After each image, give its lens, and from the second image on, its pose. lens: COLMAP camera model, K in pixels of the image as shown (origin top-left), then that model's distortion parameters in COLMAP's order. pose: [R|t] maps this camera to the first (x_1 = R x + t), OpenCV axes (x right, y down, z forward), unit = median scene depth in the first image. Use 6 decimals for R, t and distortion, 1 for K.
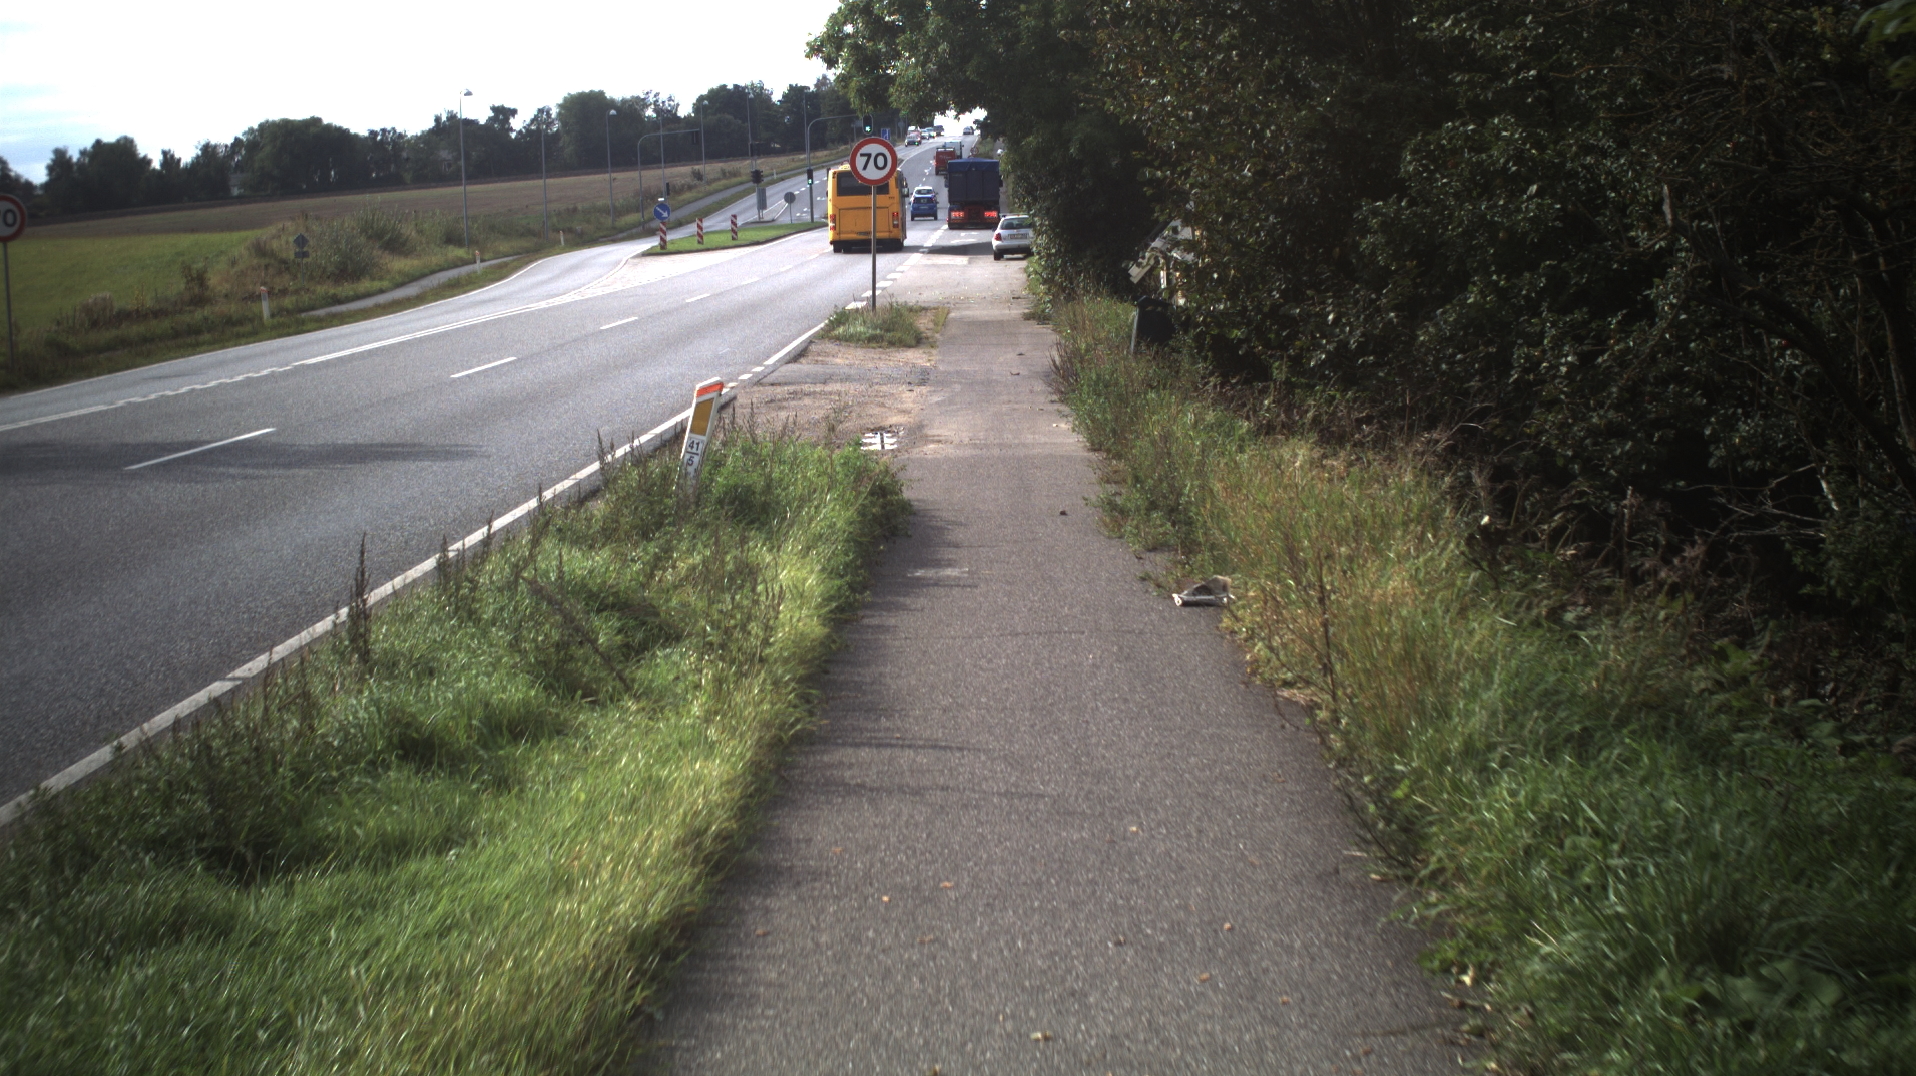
lens RADIAL K [[1773.5, 0, 958.0], [0, 1773.5, 538.0], [0, 0, 1]] dist [-0.086081, 0.006501]
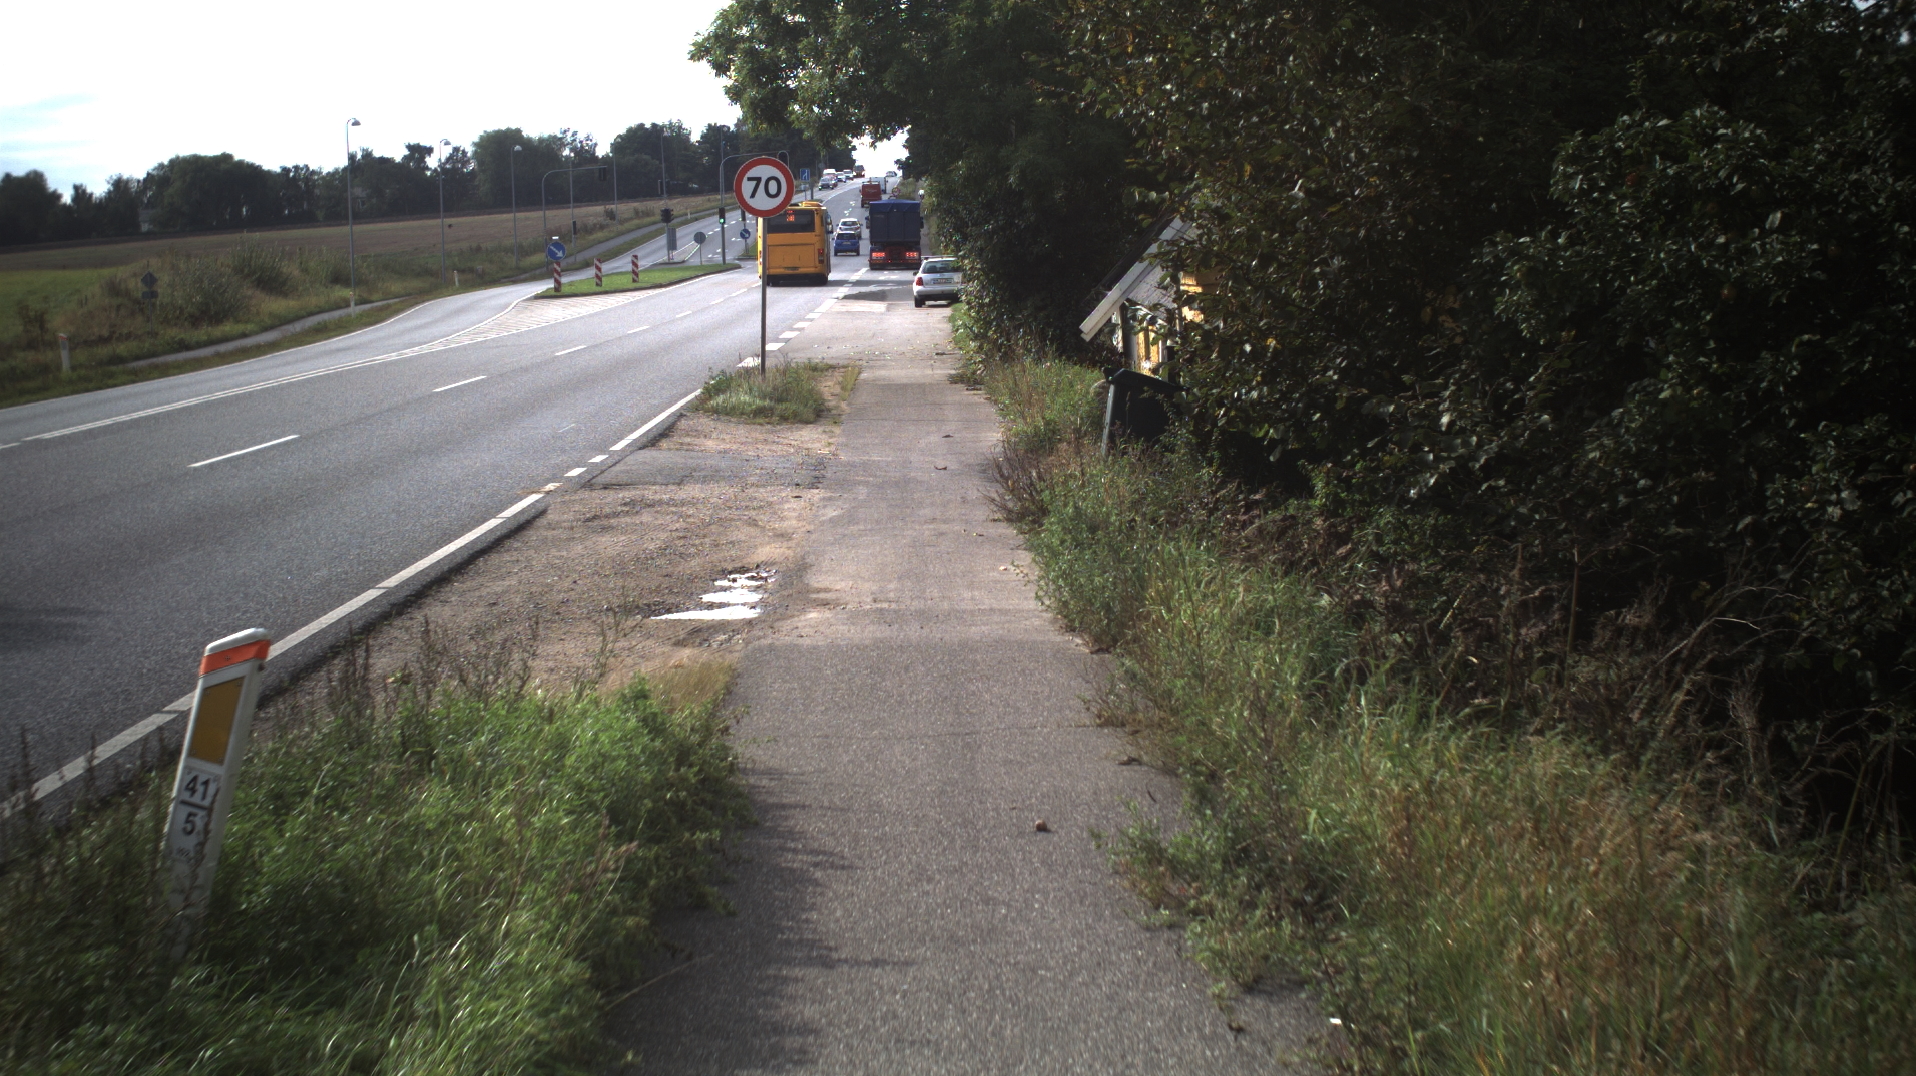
lens RADIAL K [[1775.2, 0, 876.1], [0, 1775.2, 546.7], [0, 0, 1]] dist [-0.073013, 0.003445]
pose [[0.999970, 0.007684, -0.000726, 0.003686], [-0.007696, 0.999787, -0.019171, -0.029347], [0.000578, 0.019176, 0.999816, 0.165294]]
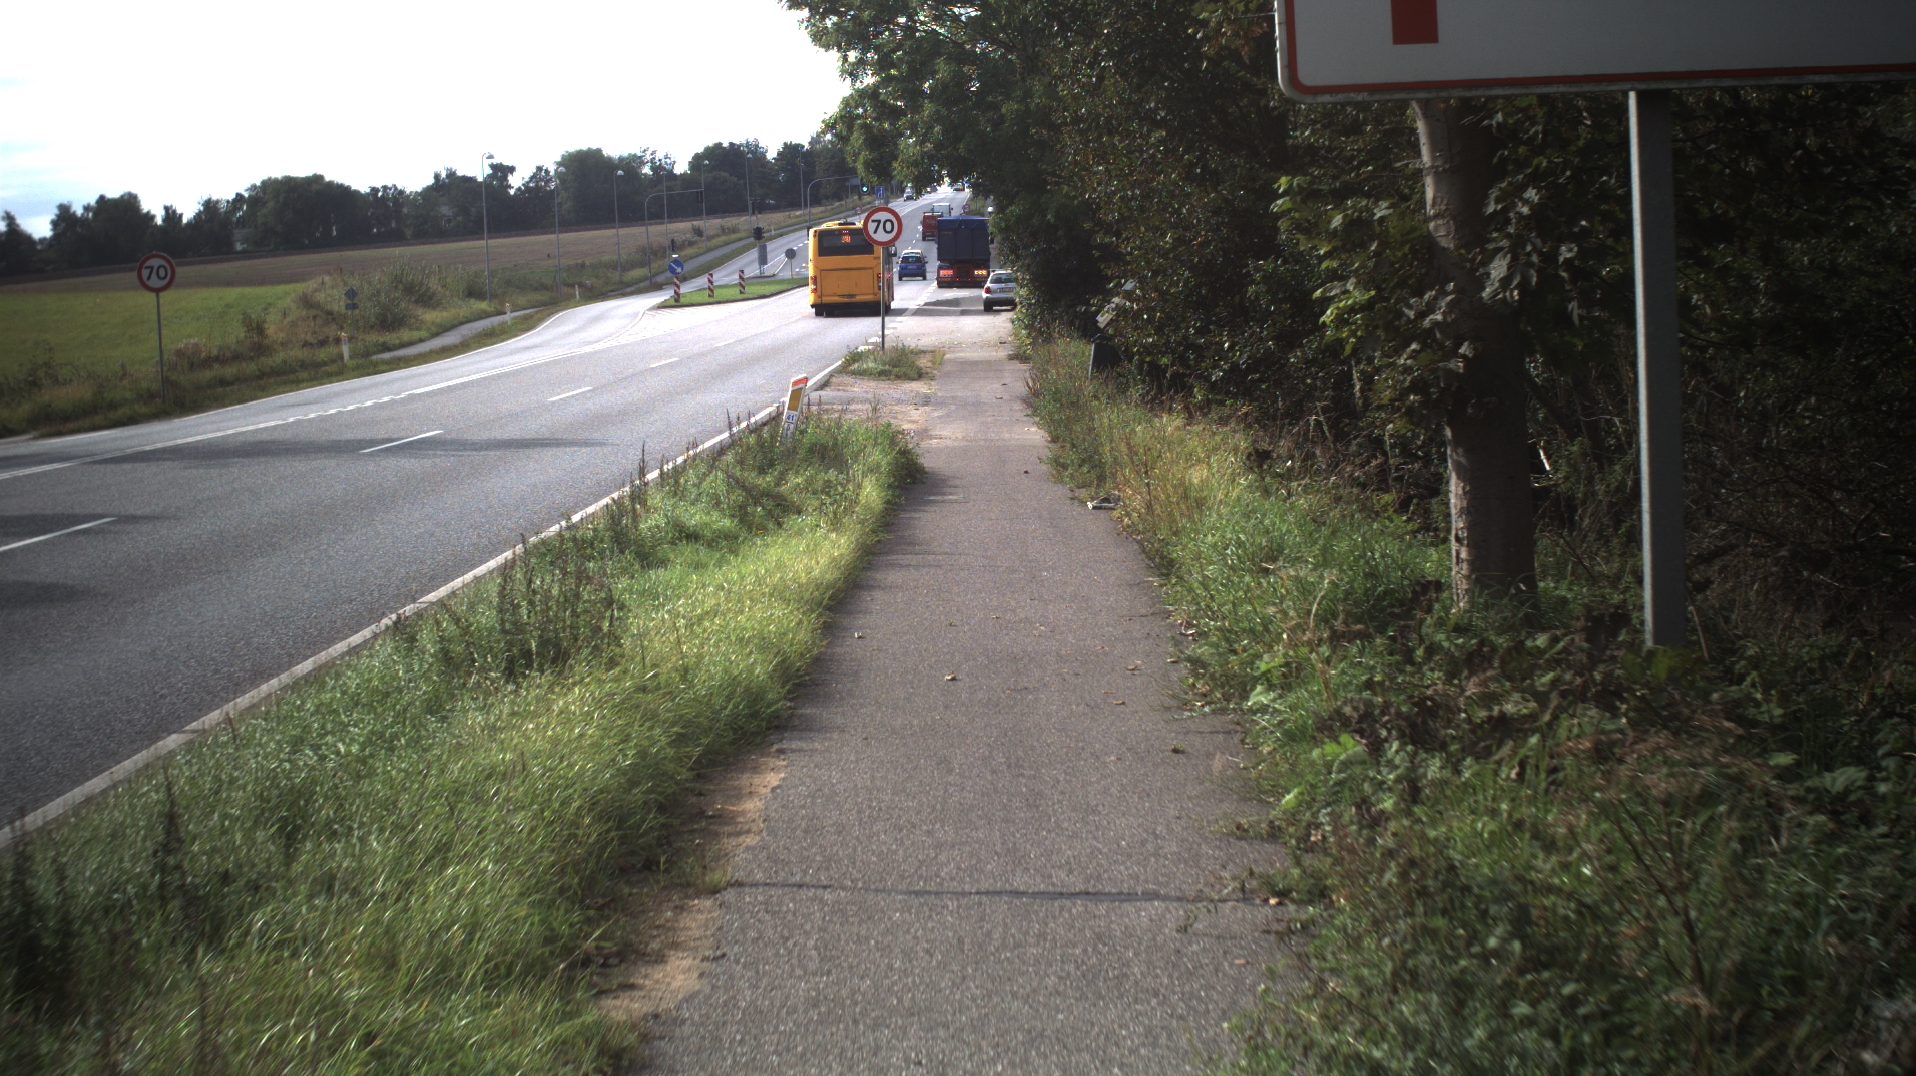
lens RADIAL K [[1784.6, 0, 929.5], [0, 1784.6, 537.2], [0, 0, 1]] dist [-0.079429, 0.007486]
pose [[0.999936, -0.000360, -0.011279, -0.001679], [0.000004, 0.999501, -0.031582, 0.030071], [0.011284, 0.031580, 0.999438, -0.168972]]
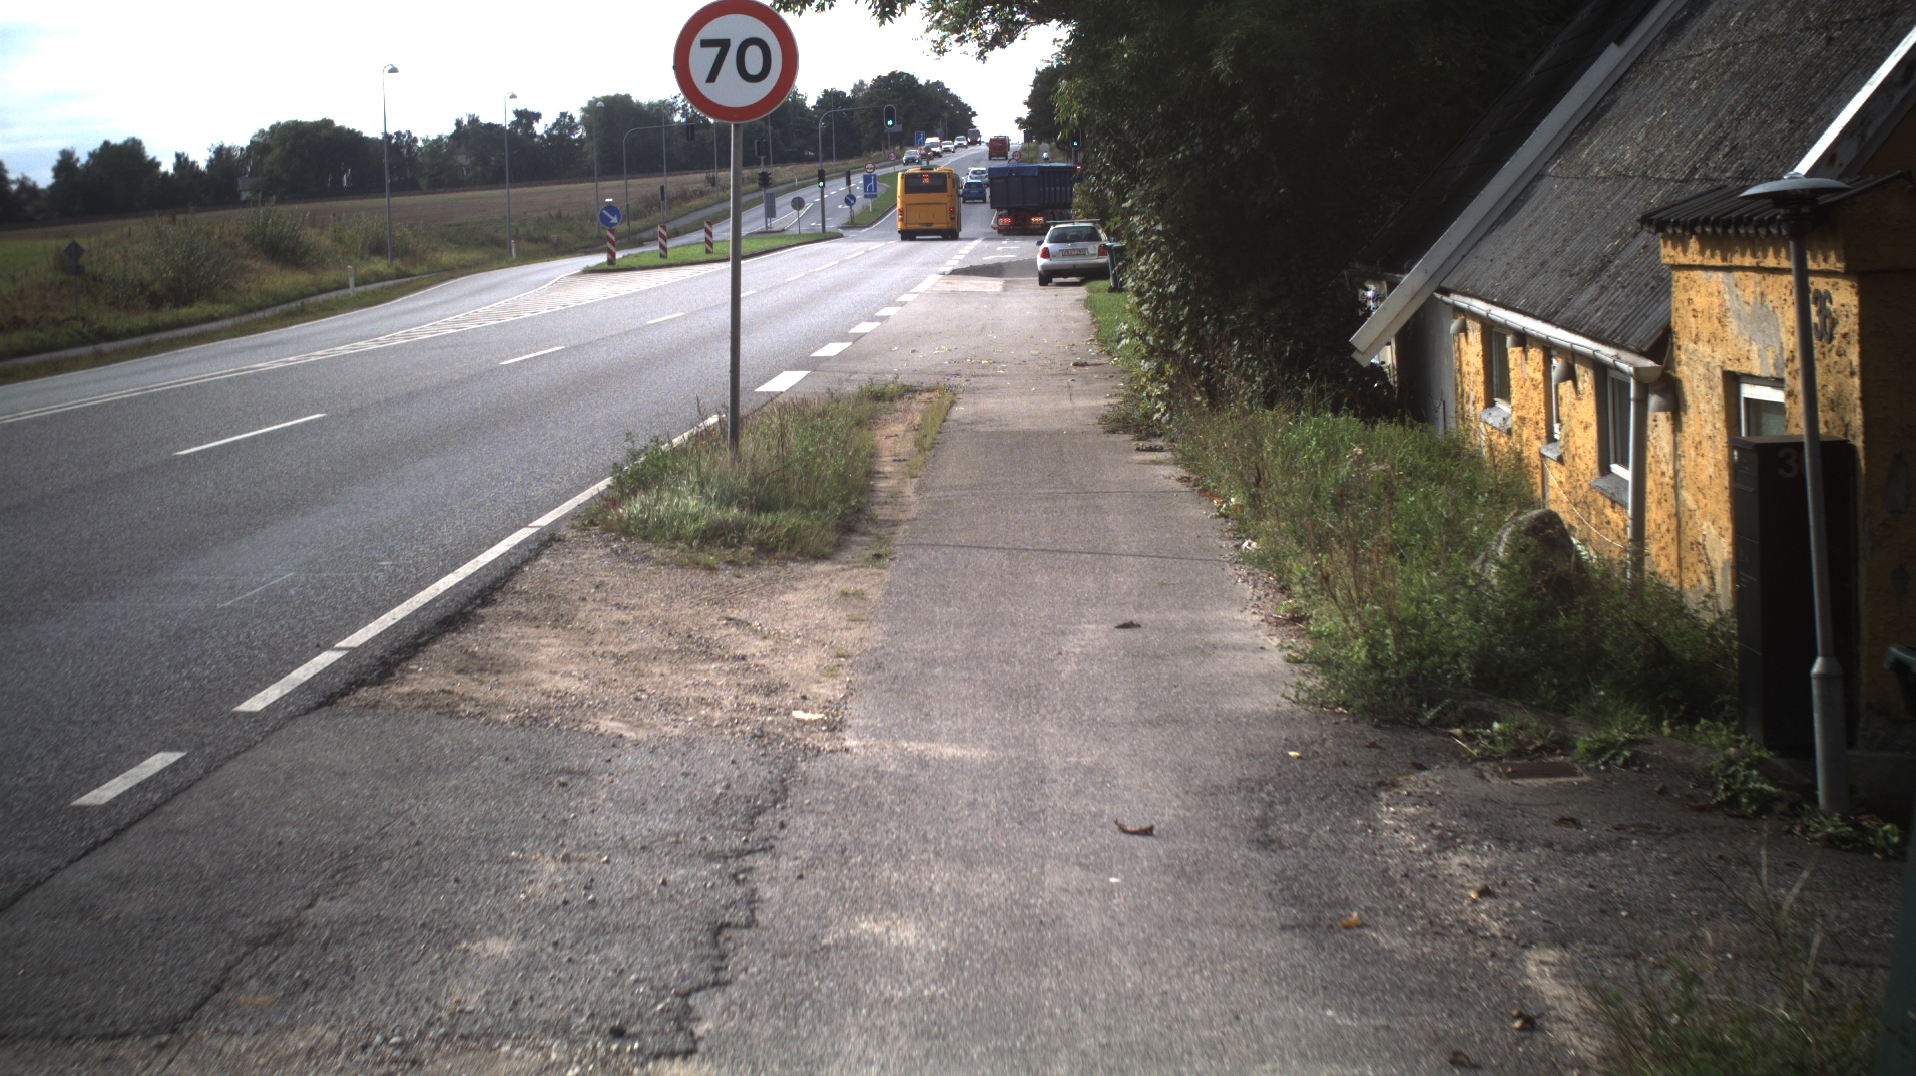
lens RADIAL K [[1769.5, 0, 1021.0], [0, 1769.5, 541.0], [0, 0, 1]] dist [-0.083325, -0.010287]
pose [[0.999886, 0.008499, 0.012447, 0.008480], [-0.008427, 0.999947, -0.005844, -0.085480], [-0.012496, 0.005739, 0.999905, 0.494034]]
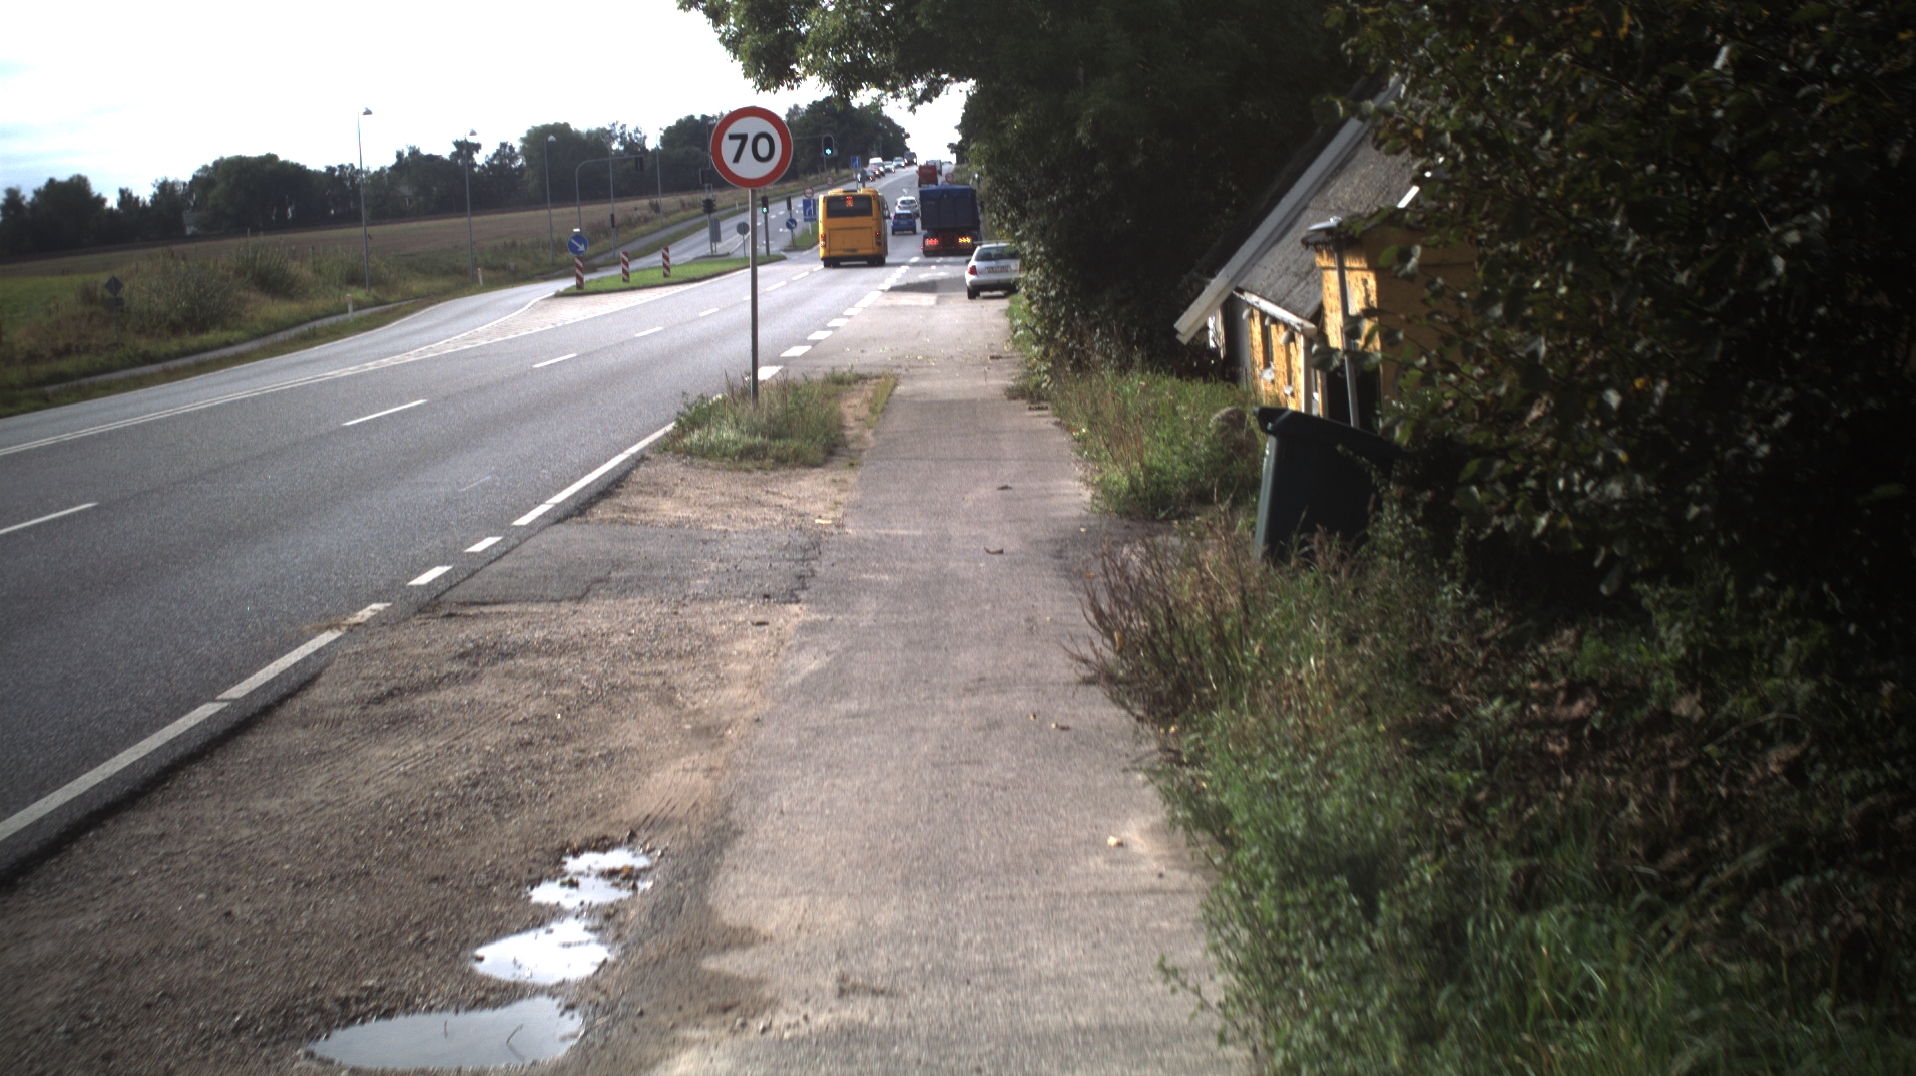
lens RADIAL K [[1773.5, 0, 958.0], [0, 1773.5, 538.0], [0, 0, 1]] dist [-0.086081, 0.006501]
pose [[0.999881, -0.011944, 0.009804, 0.011191], [0.012118, 0.999767, -0.017849, -0.057268], [-0.009589, 0.017966, 0.999793, 0.329573]]
